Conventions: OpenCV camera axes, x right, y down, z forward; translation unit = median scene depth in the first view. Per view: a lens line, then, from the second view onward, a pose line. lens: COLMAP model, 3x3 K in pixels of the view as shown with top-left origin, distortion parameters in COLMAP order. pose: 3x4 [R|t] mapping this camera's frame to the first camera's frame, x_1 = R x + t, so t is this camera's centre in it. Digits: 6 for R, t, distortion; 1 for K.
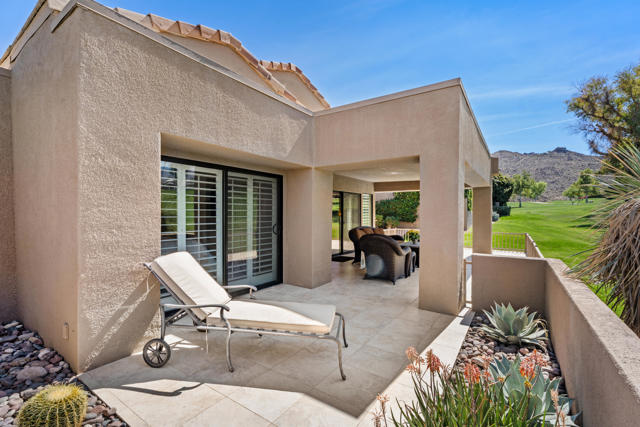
lens RADIAL K [[287.0, 0, 318.5], [0, 287.0, 213.1], [0, 0, 1]] dist [0.016503, -0.006161]
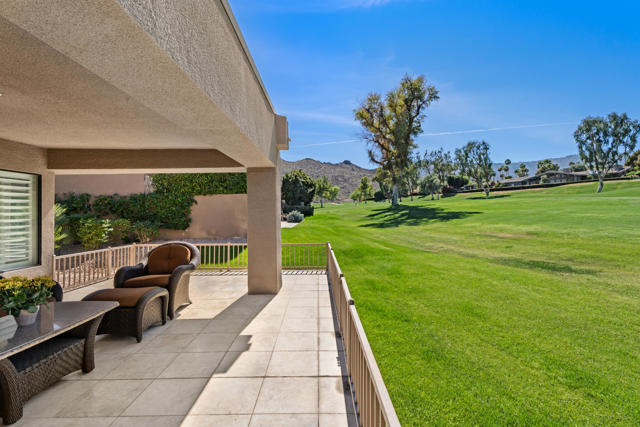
lens RADIAL K [[298.4, 0, 323.8], [0, 298.4, 204.3], [0, 0, 1]] dist [0.016291, 0.000034]
pose [[0.816076, 0.004882, 0.577925, 0.099933], [0.014048, 0.999501, -0.028280, -0.000542], [-0.577774, 0.031197, 0.815600, 0.139974]]
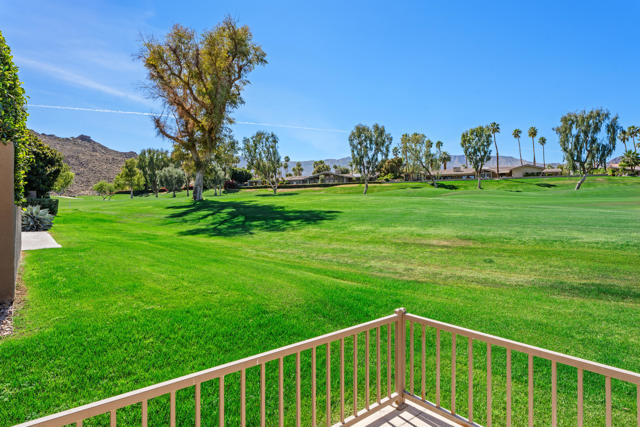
lens RADIAL K [[356.5, 0, 322.2], [0, 356.5, 203.4], [0, 0, 1]] dist [-0.002684, 0.000134]
pose [[0.279778, 0.012544, 0.959983, 0.154928], [0.006616, 0.999866, -0.014993, -0.001401], [-0.960042, 0.010546, 0.279658, 0.333921]]
